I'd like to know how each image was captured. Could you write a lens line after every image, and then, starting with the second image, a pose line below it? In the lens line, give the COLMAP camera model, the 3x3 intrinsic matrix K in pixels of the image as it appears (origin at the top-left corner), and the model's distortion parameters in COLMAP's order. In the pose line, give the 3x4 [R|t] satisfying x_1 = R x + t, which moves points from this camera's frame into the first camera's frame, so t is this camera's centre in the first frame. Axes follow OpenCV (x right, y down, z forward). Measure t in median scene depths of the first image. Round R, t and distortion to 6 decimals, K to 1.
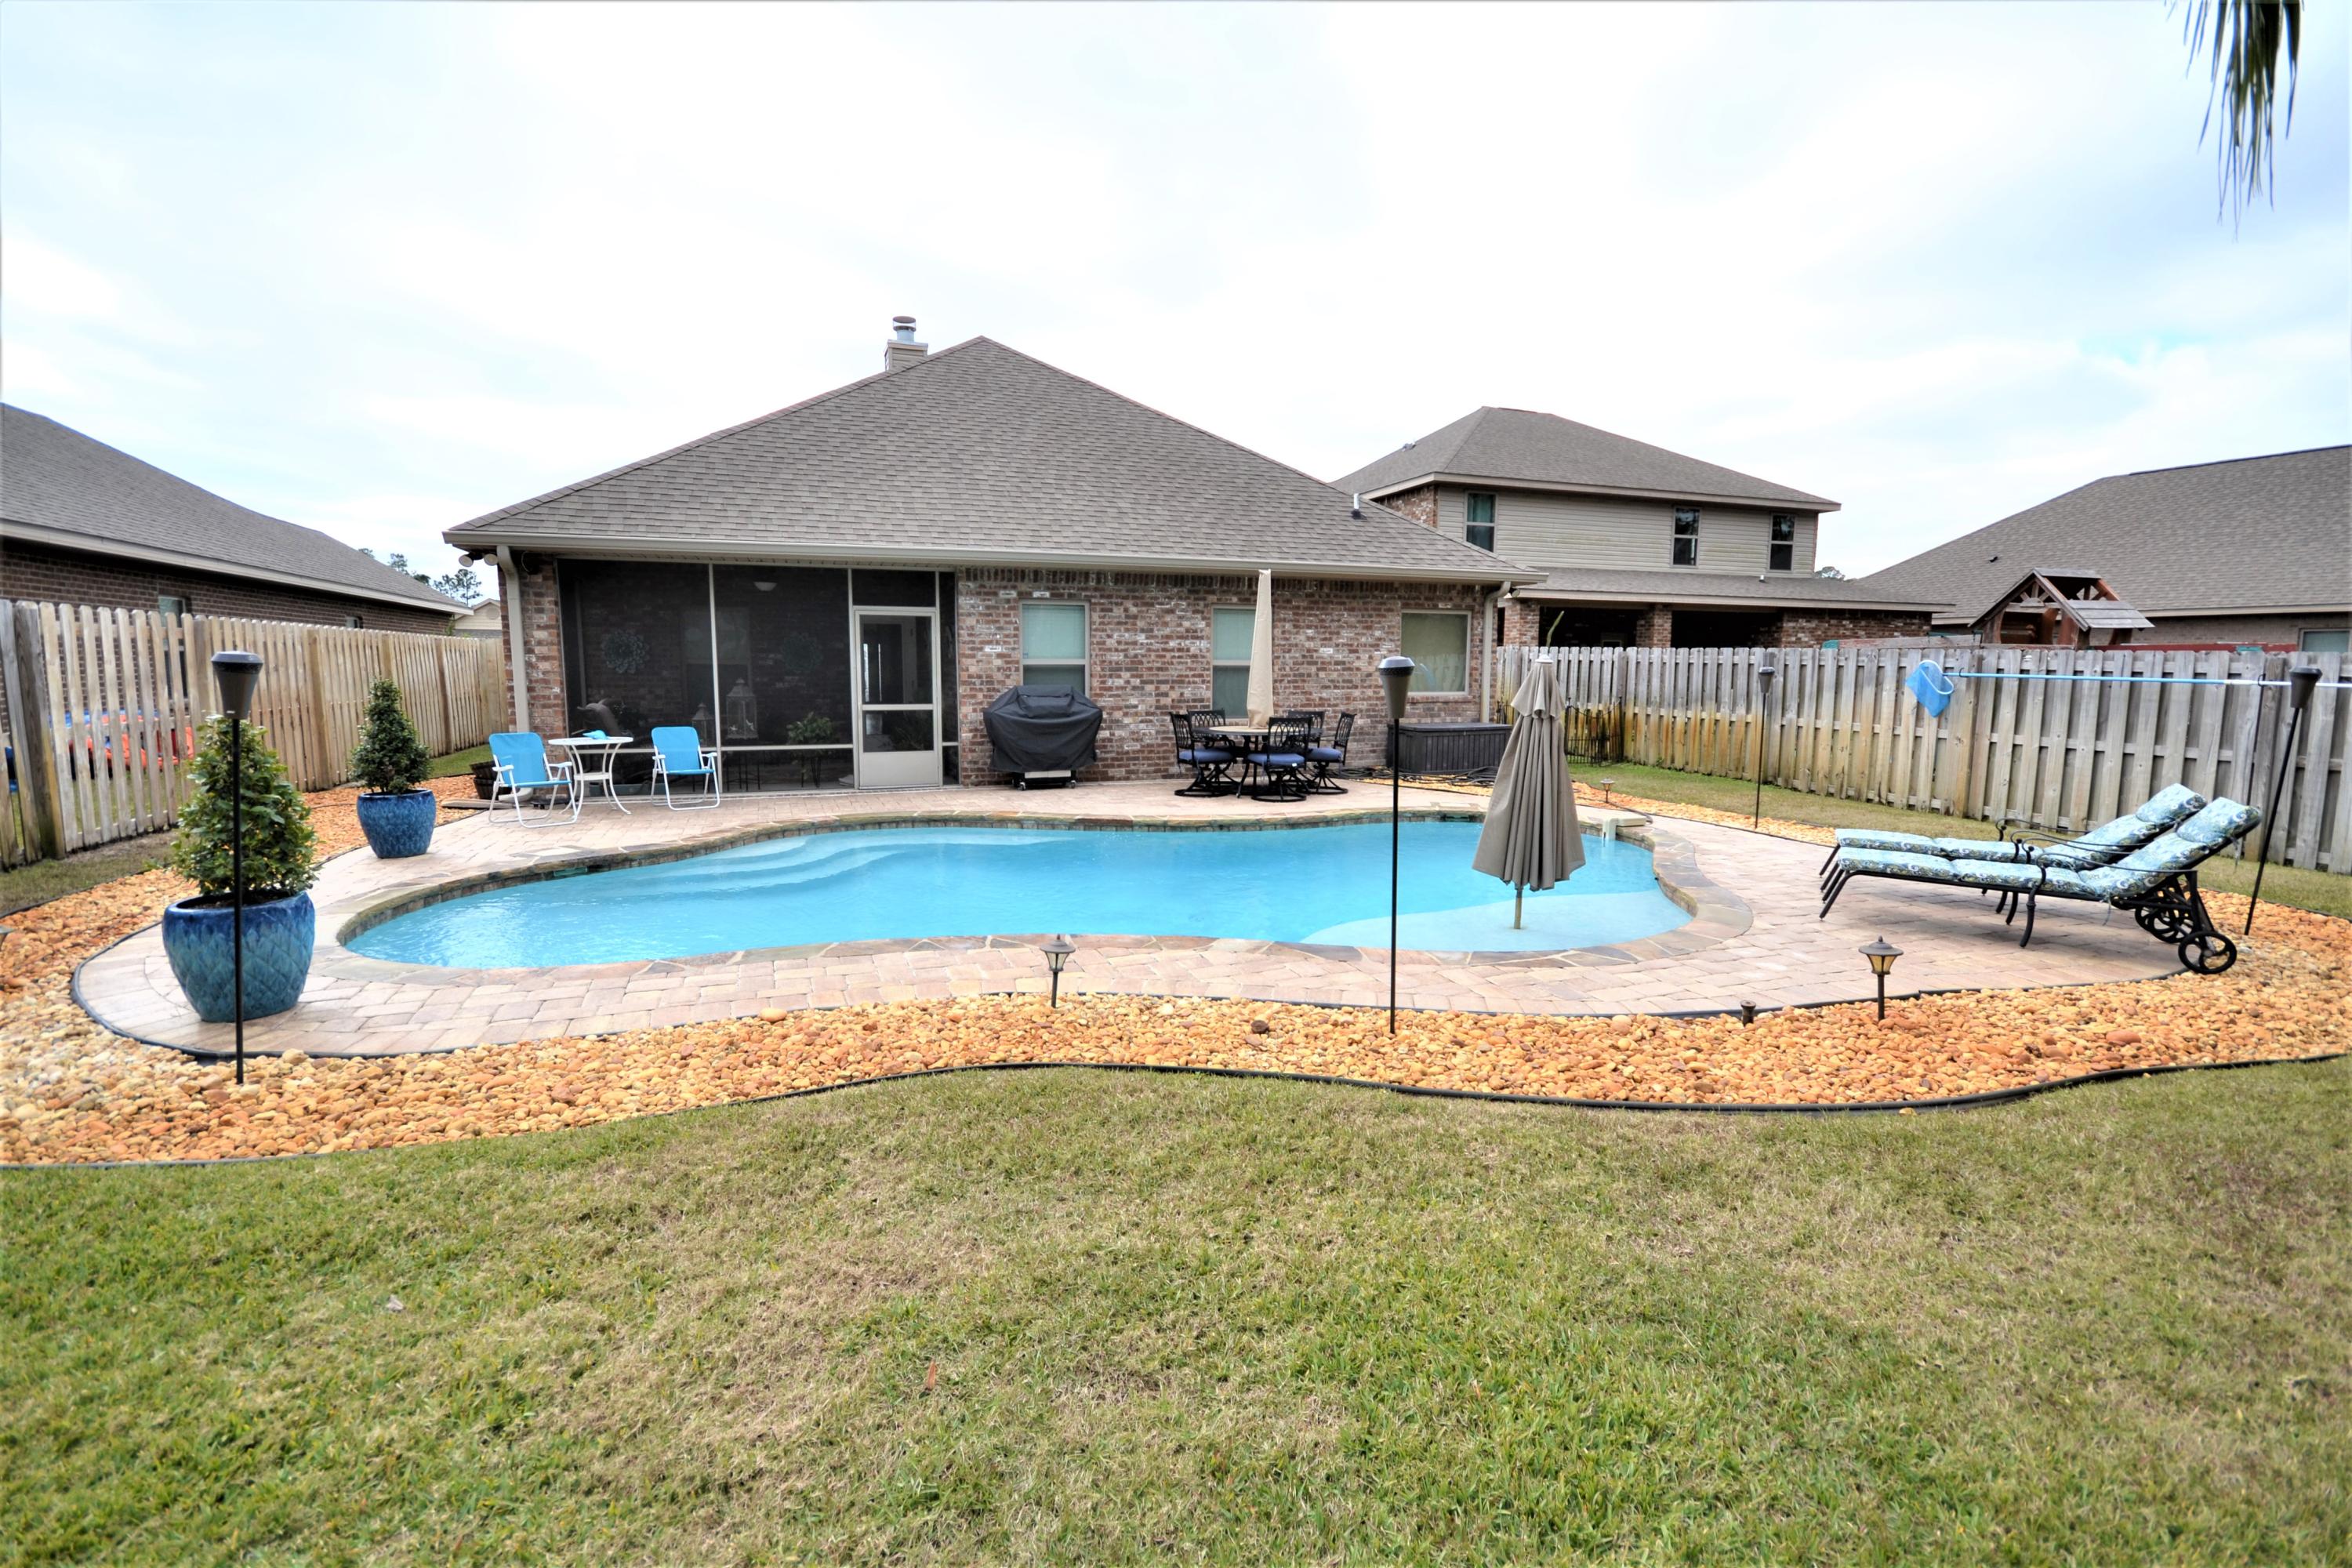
lens RADIAL K [[1043.6, 0, 1181.0], [0, 1043.6, 784.1], [0, 0, 1]] dist [0.009652, -0.010939]
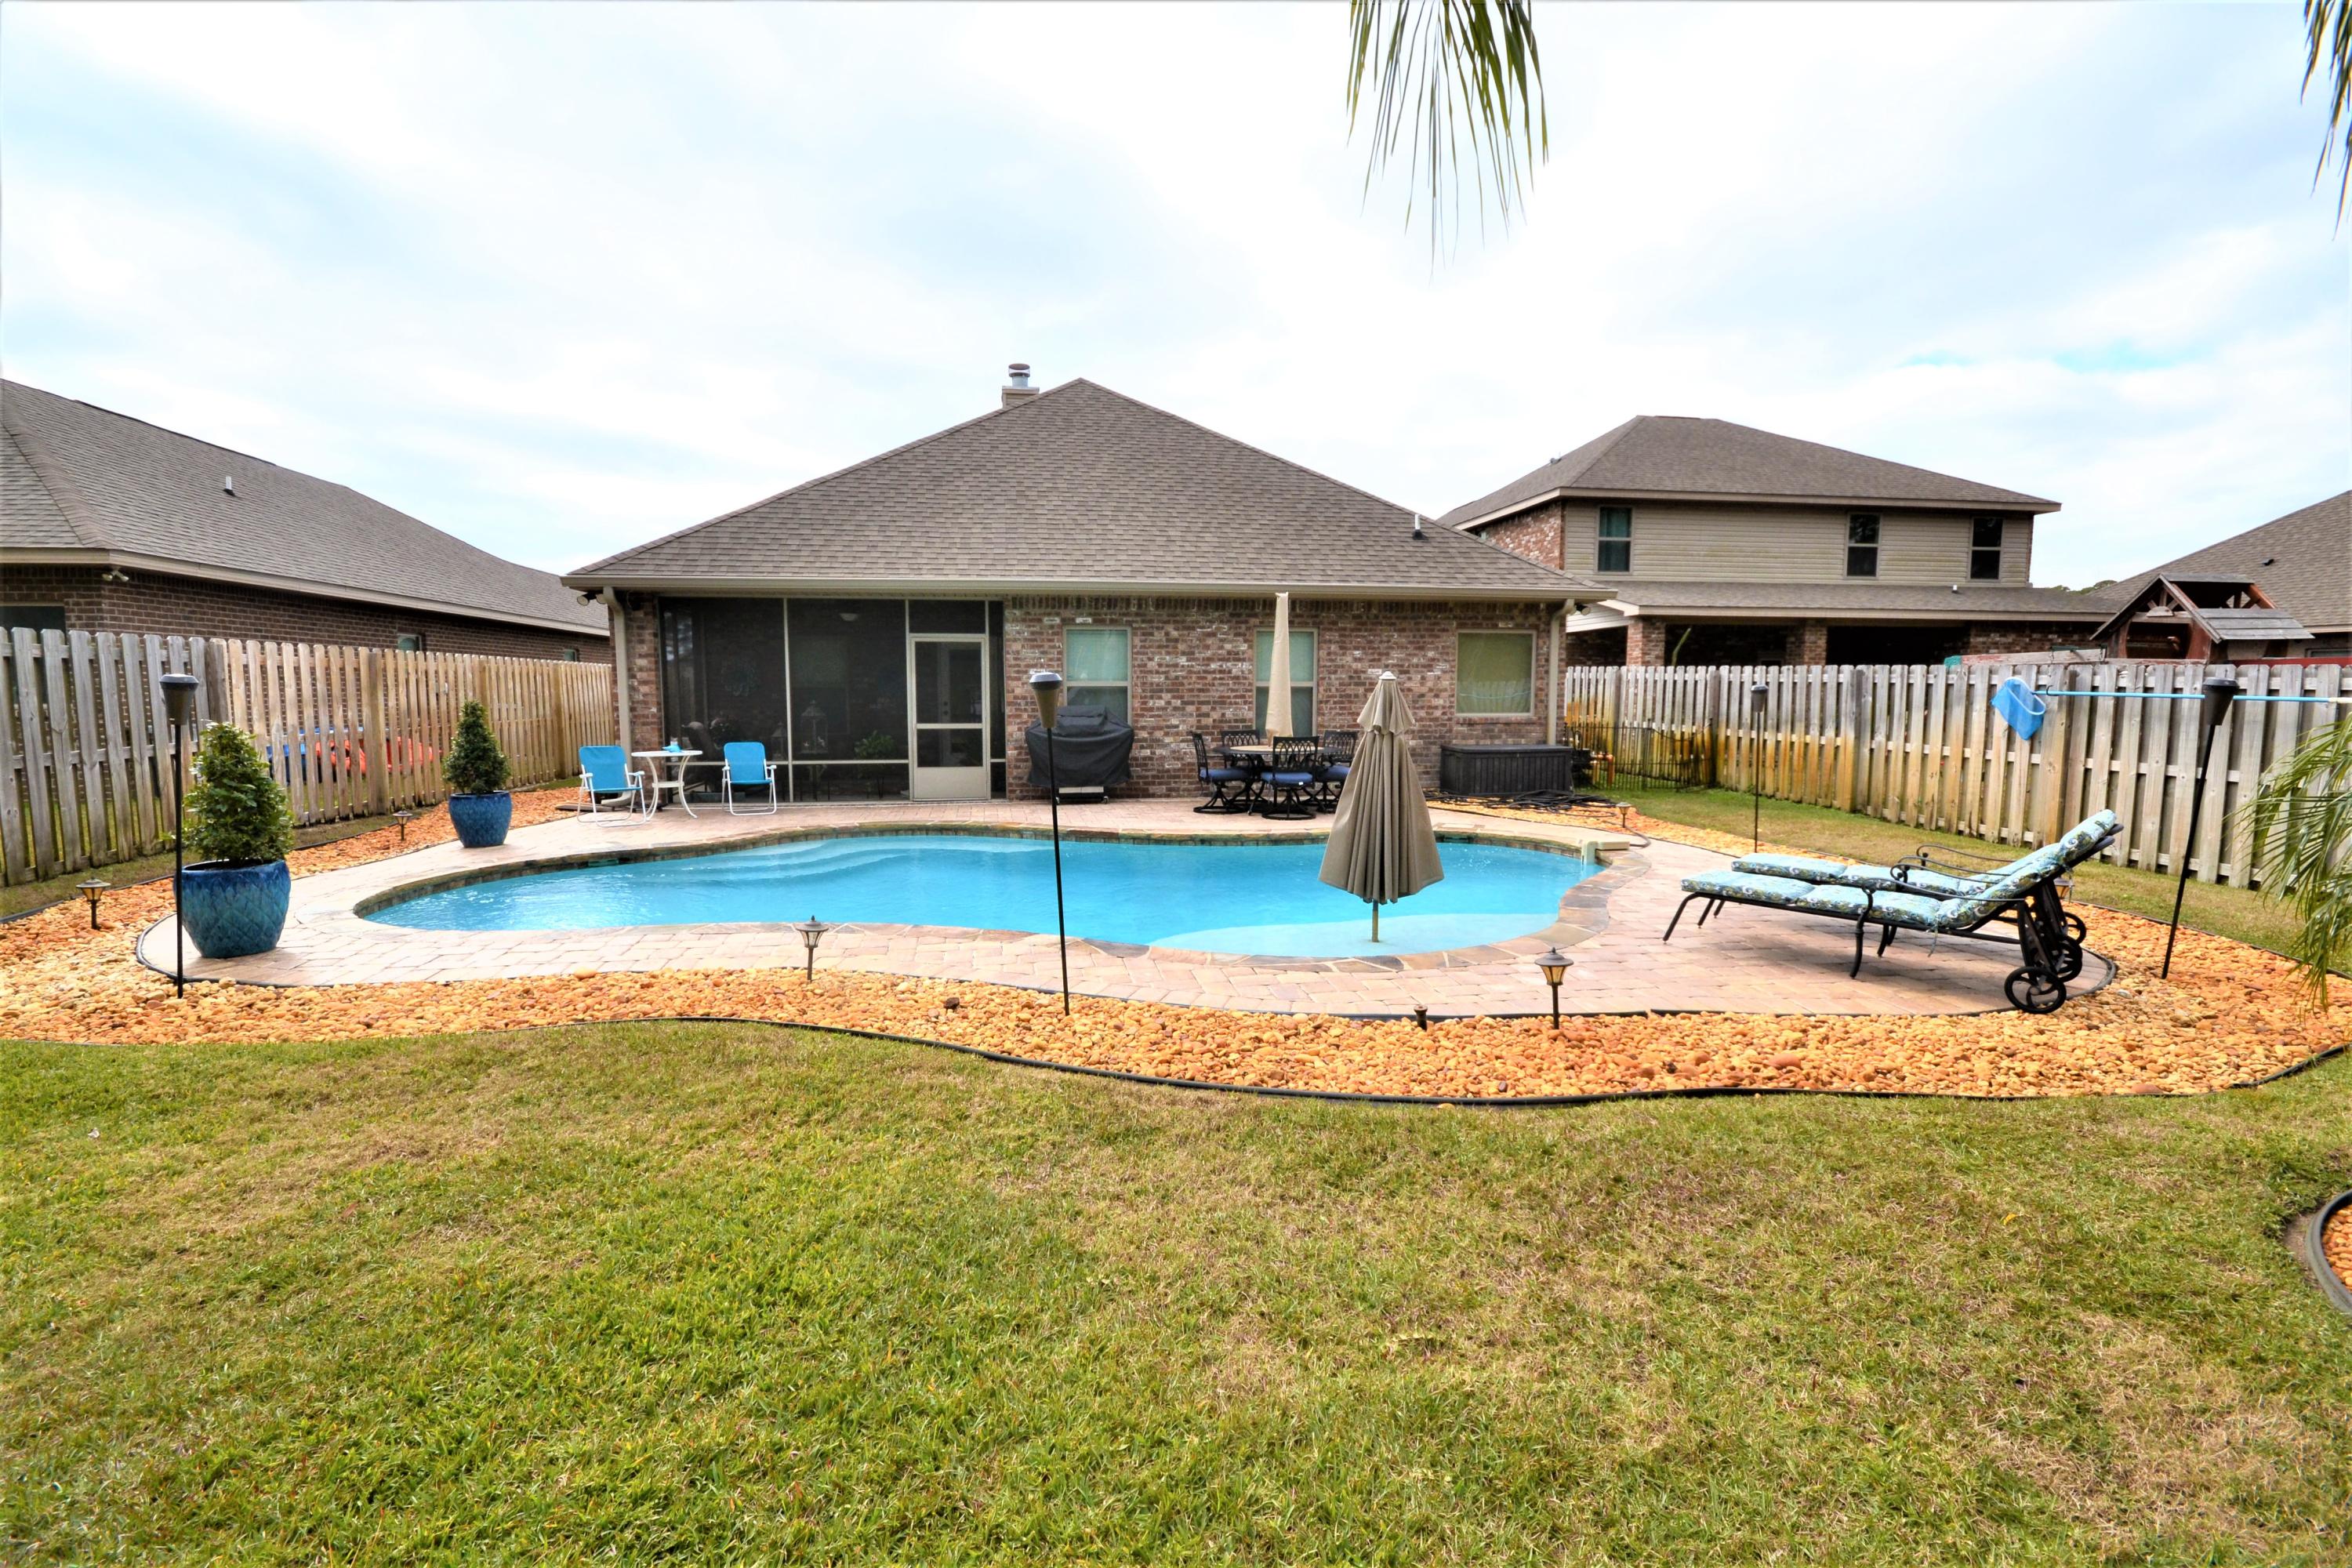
lens RADIAL K [[1043.6, 0, 1179.2], [0, 1043.6, 789.9], [0, 0, 1]] dist [0.009652, -0.010939]
pose [[0.981798, 0.014461, -0.189379, 0.195371], [-0.017769, 0.999718, -0.015779, 0.006242], [0.189097, 0.018857, 0.981777, -0.022479]]
